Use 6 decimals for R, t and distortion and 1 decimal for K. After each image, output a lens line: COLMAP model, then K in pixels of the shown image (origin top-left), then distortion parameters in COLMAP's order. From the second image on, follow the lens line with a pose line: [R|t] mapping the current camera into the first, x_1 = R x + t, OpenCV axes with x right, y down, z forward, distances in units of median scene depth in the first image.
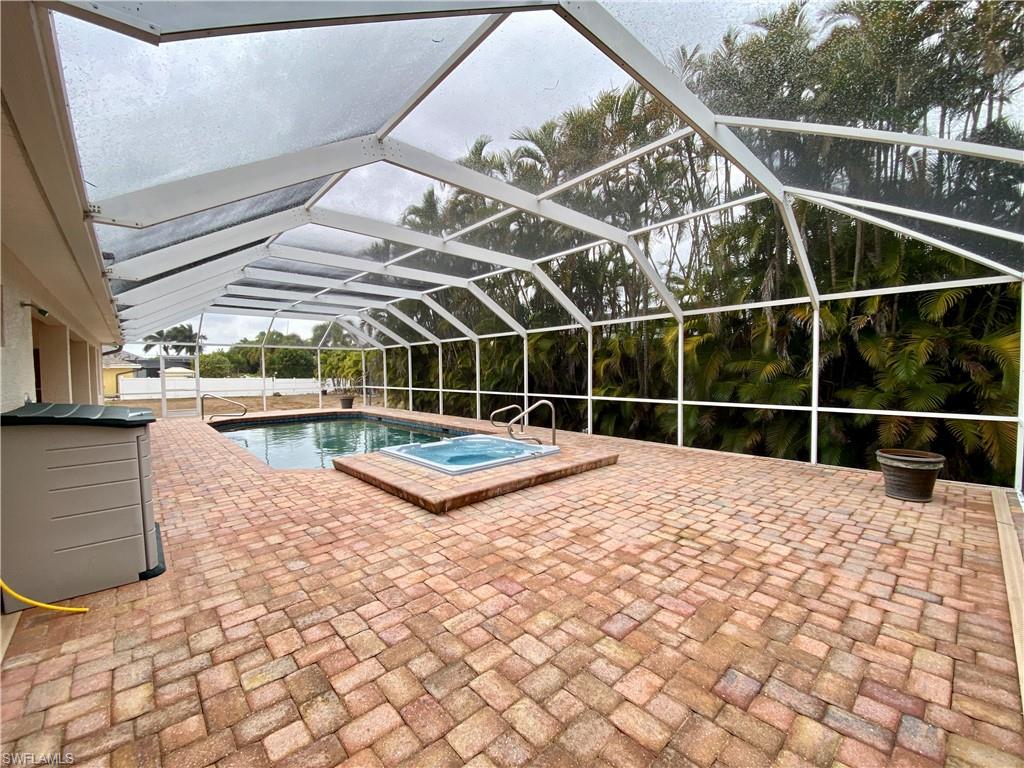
lens RADIAL K [[414.3, 0, 508.7], [0, 414.3, 390.6], [0, 0, 1]] dist [0.022937, -0.019958]
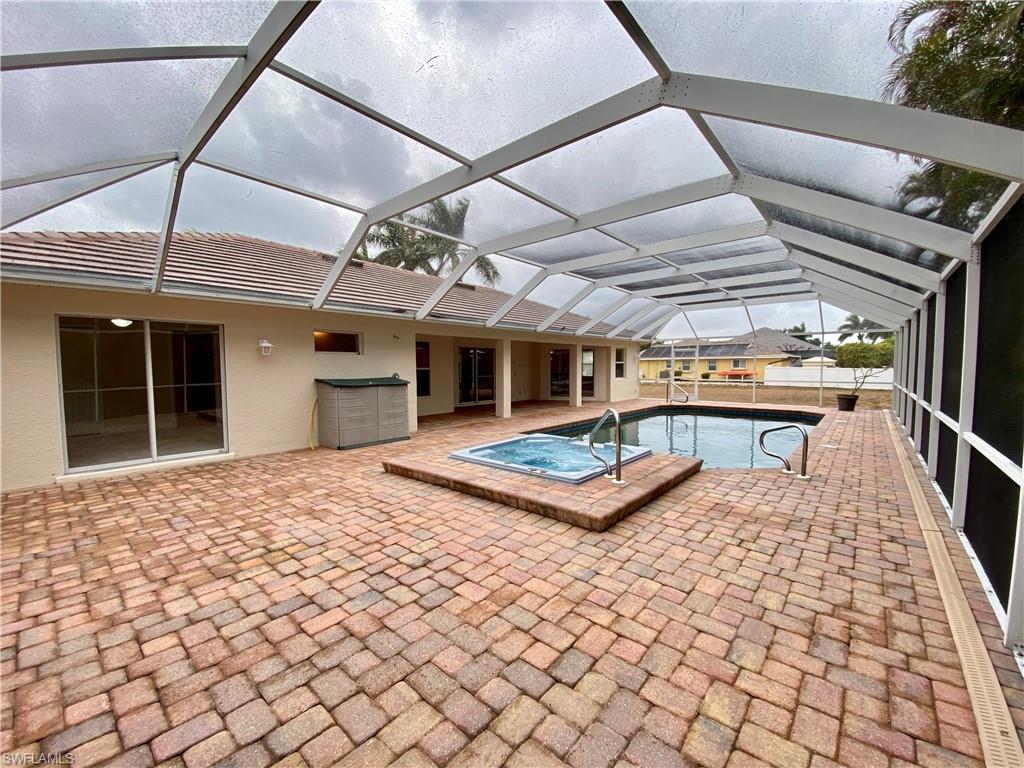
lens RADIAL K [[414.3, 0, 508.7], [0, 414.3, 390.6], [0, 0, 1]] dist [0.022937, -0.019958]
pose [[0.113295, 0.066841, -0.991311, 1.358661], [-0.040968, 0.997200, 0.062556, -0.074877], [0.992716, 0.033524, 0.115716, 1.405360]]
